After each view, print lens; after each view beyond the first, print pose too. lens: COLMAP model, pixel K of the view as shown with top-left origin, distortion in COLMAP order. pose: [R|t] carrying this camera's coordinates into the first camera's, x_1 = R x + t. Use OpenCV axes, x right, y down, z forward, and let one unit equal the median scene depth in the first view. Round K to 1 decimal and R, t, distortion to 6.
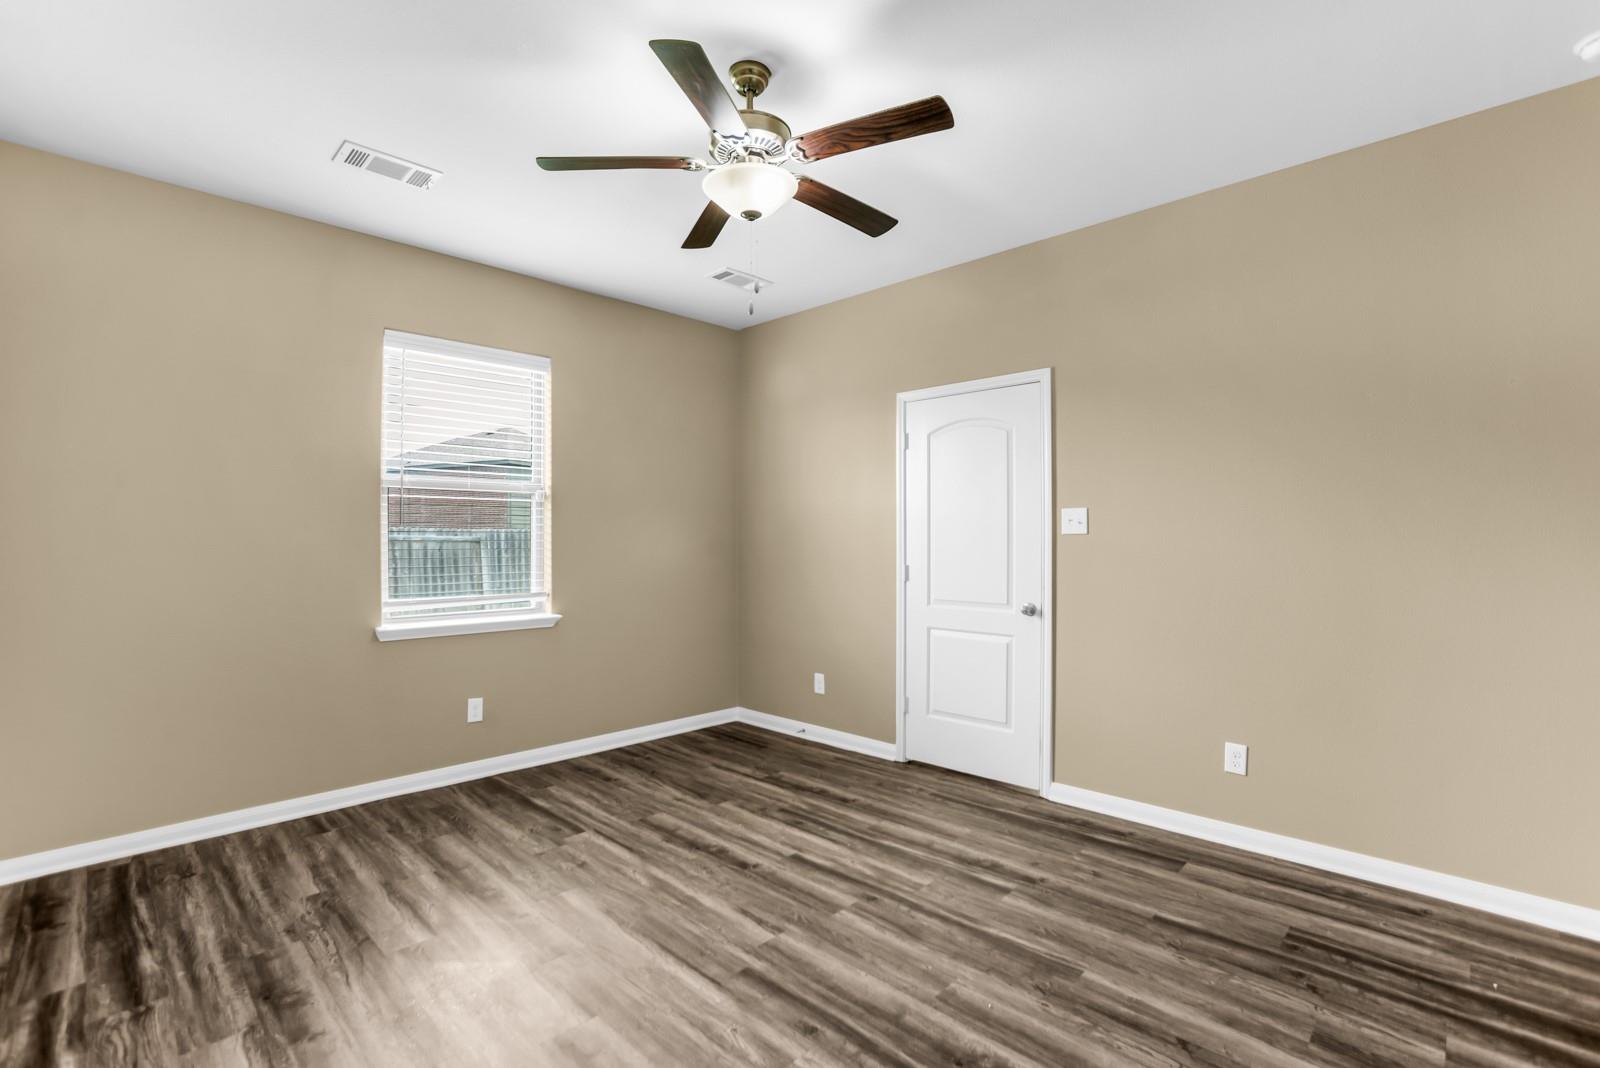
lens RADIAL K [[716.3, 0, 800.0], [0, 716.3, 534.0], [0, 0, 1]] dist [-0.001460, 0.000023]
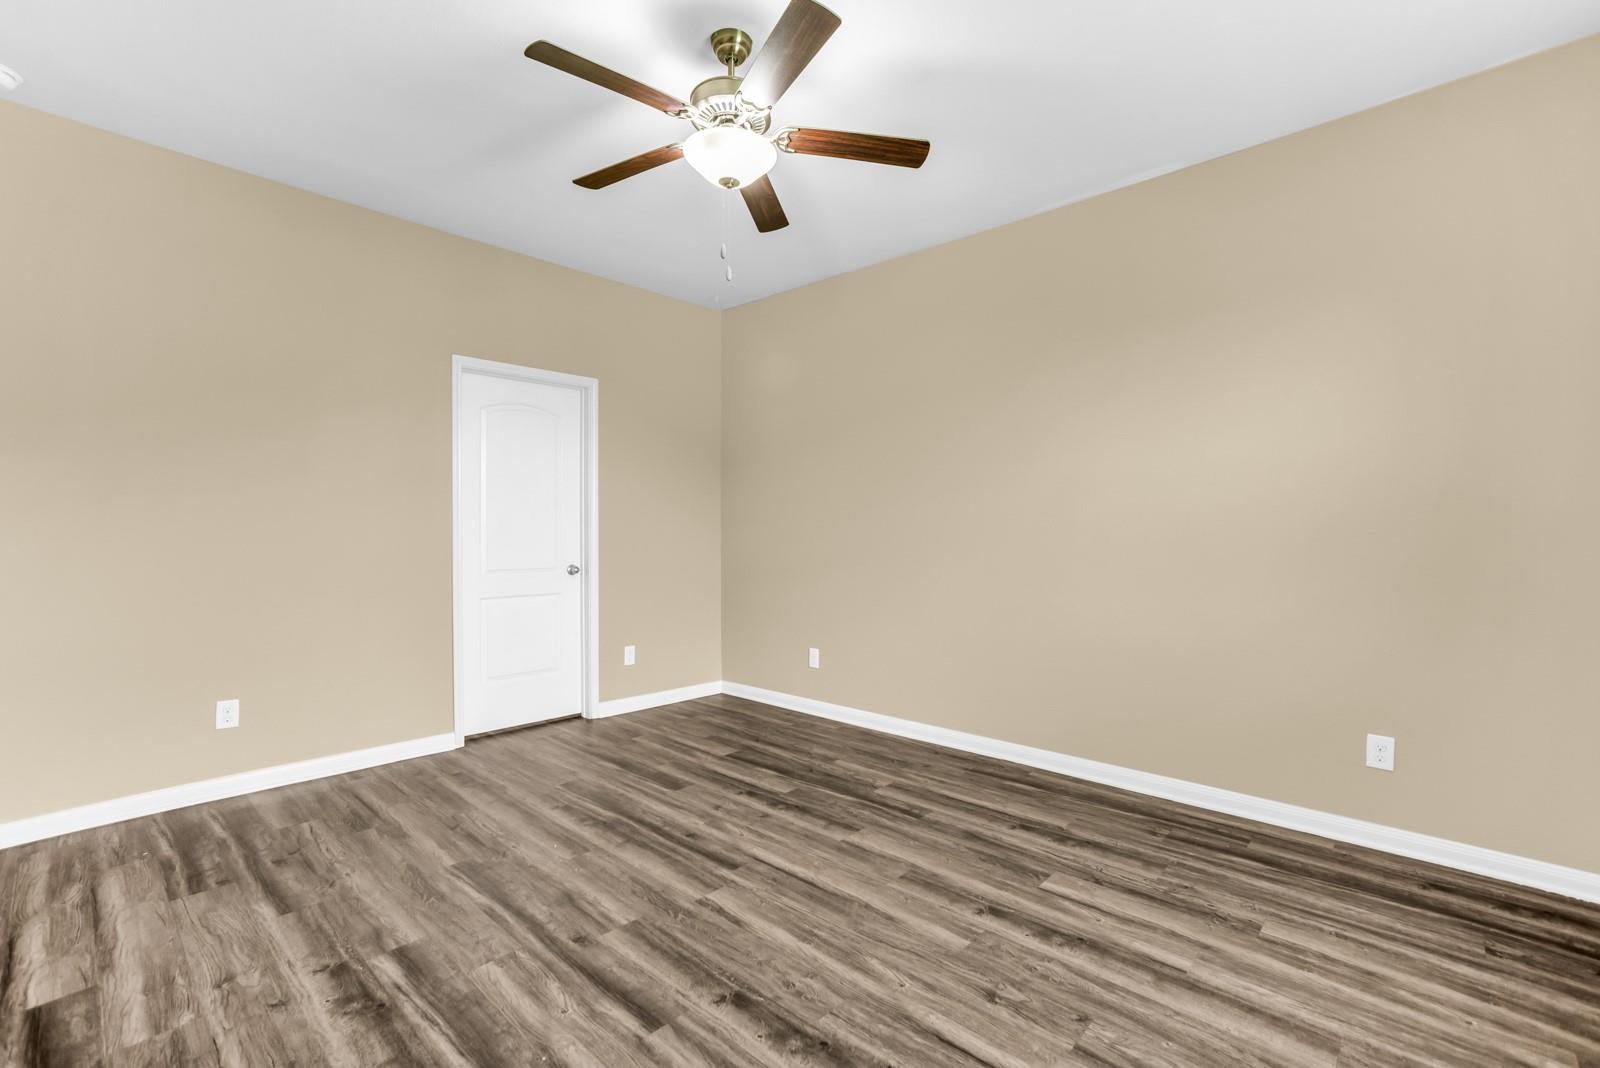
lens RADIAL K [[716.3, 0, 800.0], [0, 716.3, 534.0], [0, 0, 1]] dist [-0.001460, 0.000023]
pose [[-0.999736, 0.000384, -0.022986, -0.136450], [0.000474, 0.999992, -0.003924, 0.055160], [0.022985, -0.003933, -0.999728, 1.902955]]
